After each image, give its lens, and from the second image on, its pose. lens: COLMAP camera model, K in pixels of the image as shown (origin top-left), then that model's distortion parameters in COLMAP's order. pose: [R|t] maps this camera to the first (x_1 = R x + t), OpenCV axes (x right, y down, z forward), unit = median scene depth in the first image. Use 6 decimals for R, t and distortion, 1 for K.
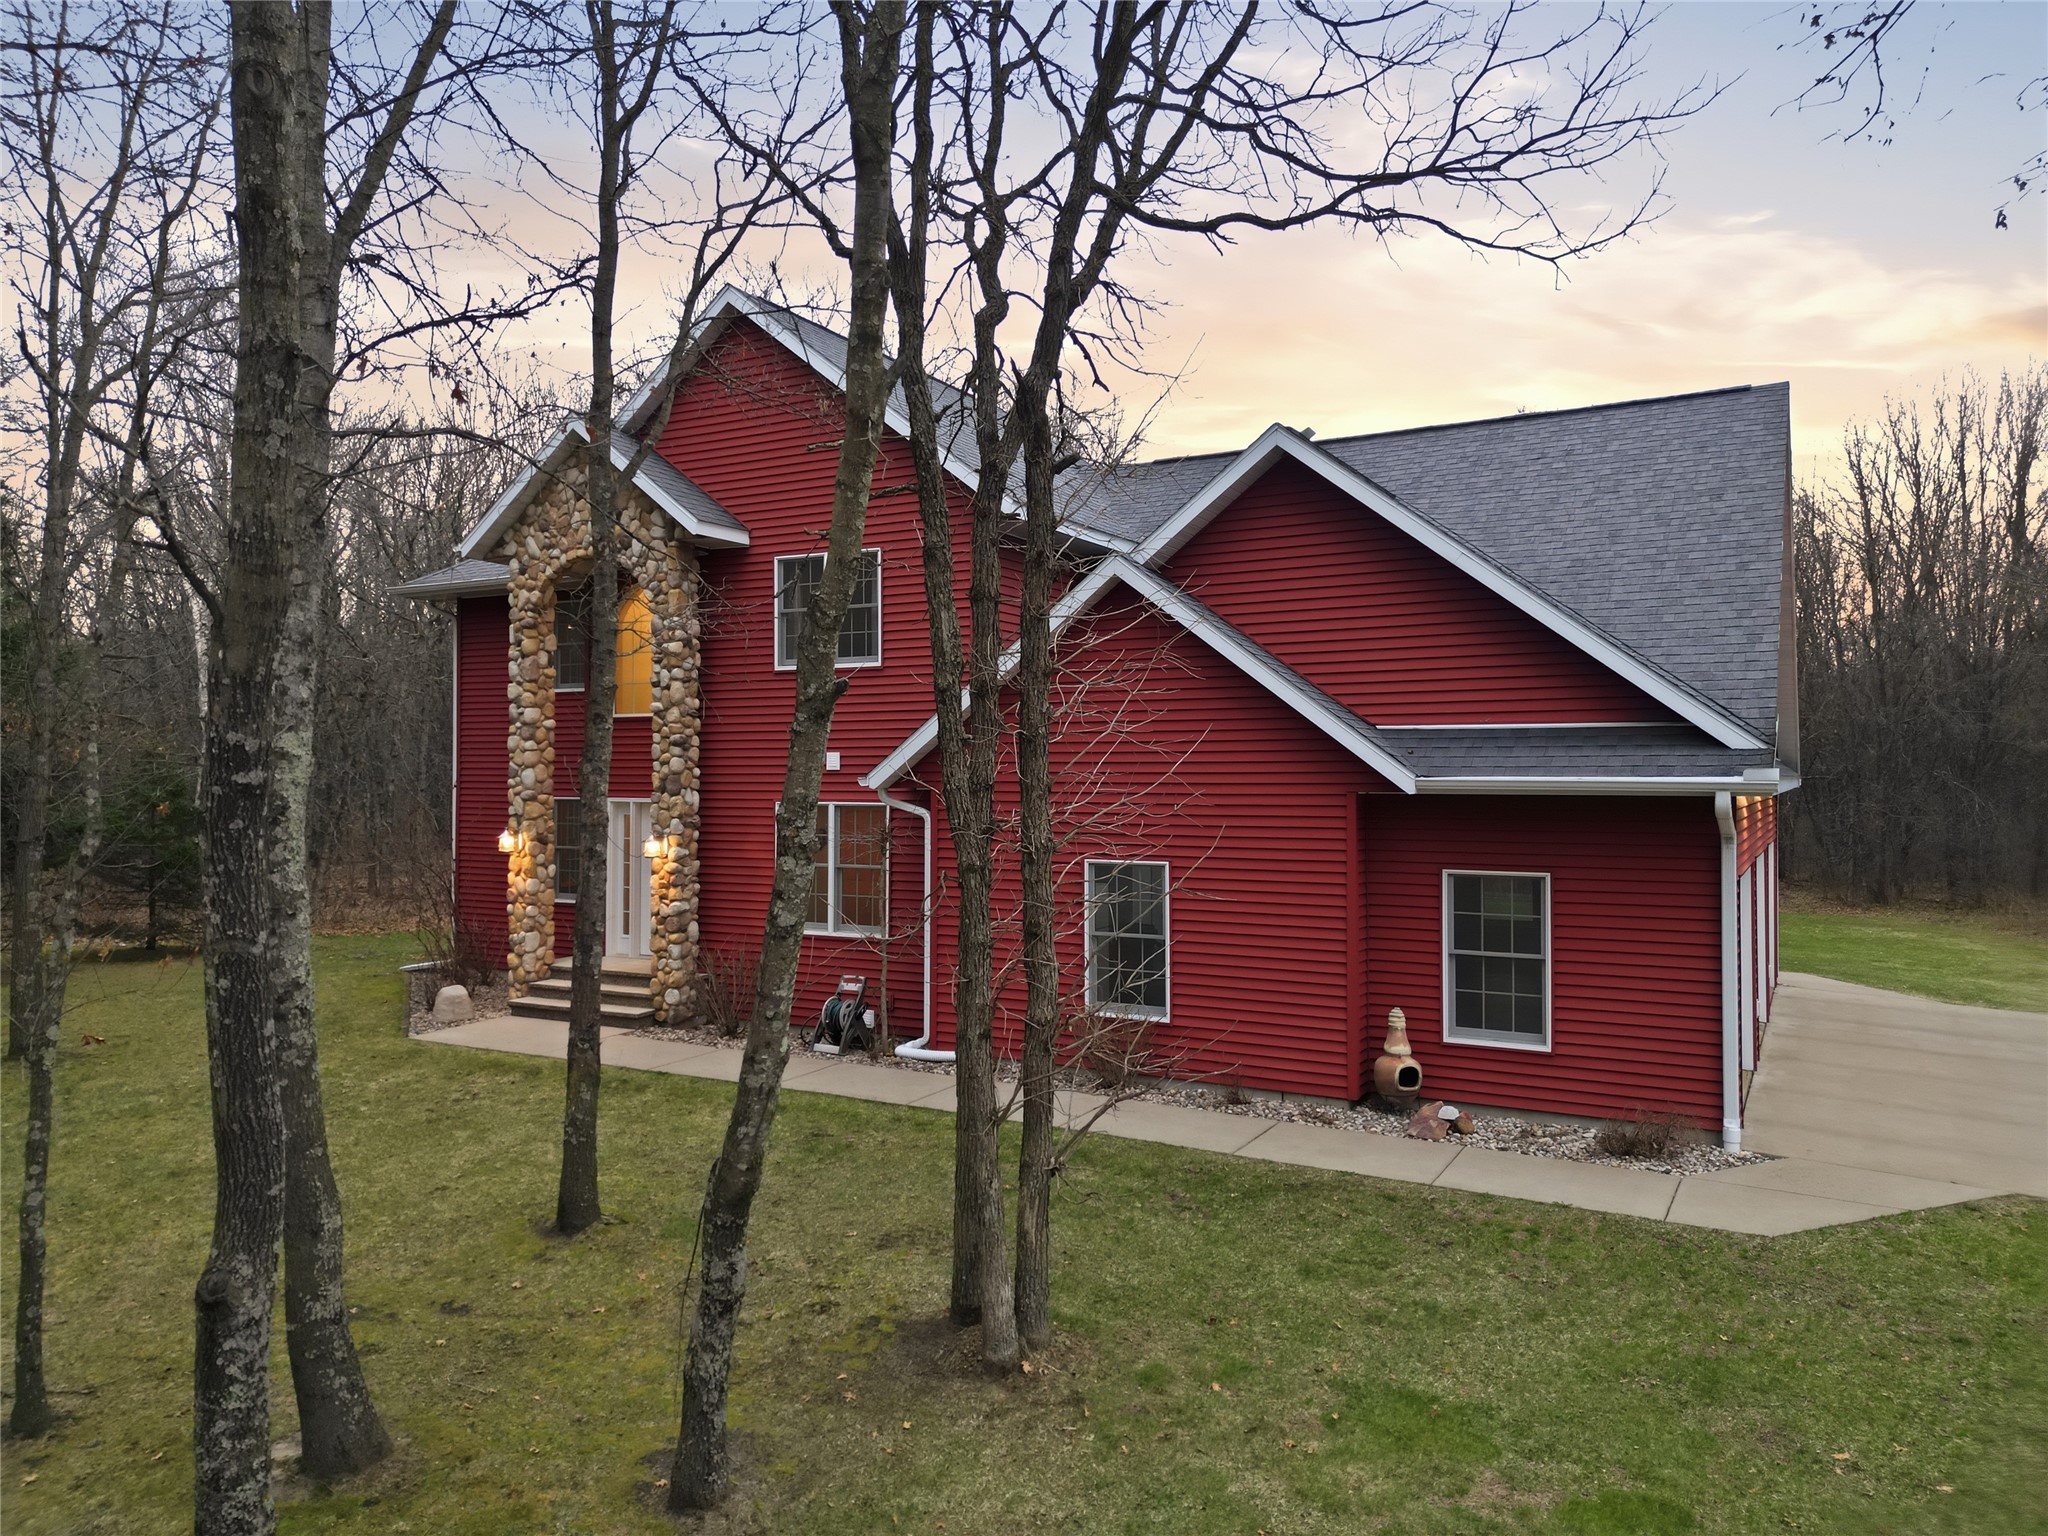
lens RADIAL K [[1447.2, 0, 1024.0], [0, 1447.2, 768.0], [0, 0, 1]] dist [0.071814, -0.073700]
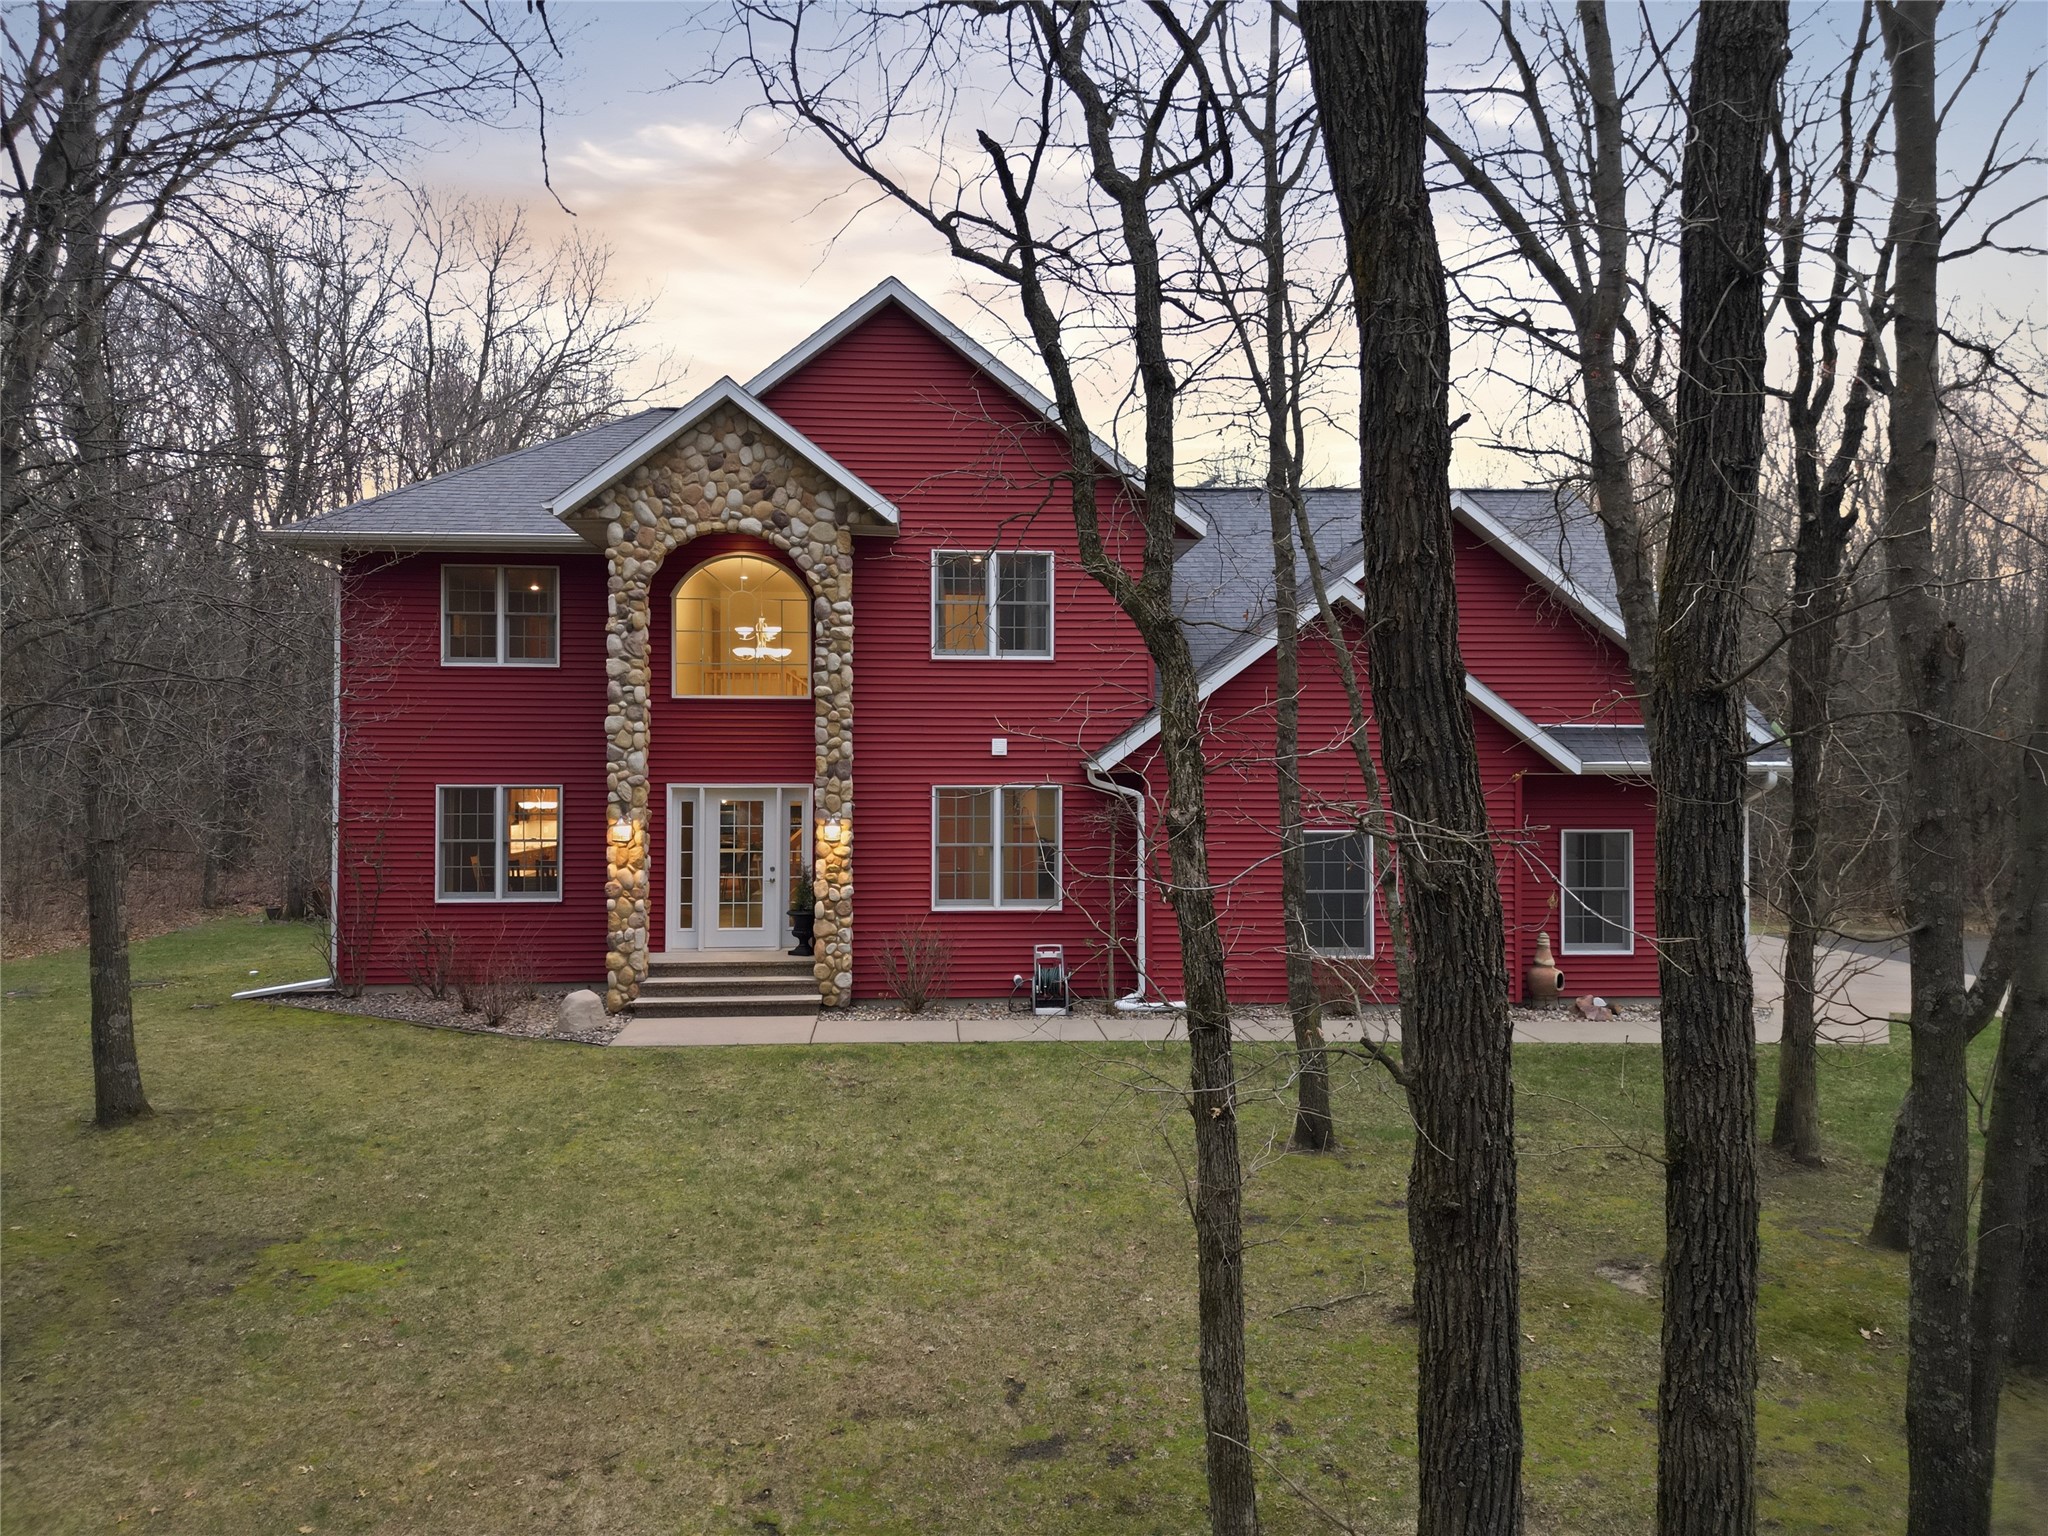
lens RADIAL K [[1447.2, 0, 1024.0], [0, 1447.2, 768.0], [0, 0, 1]] dist [0.071814, -0.073700]
pose [[0.830868, 0.002954, 0.556462, -0.684607], [-0.005142, 0.999984, 0.002369, 0.007847], [-0.556446, -0.004829, 0.830870, 0.100192]]
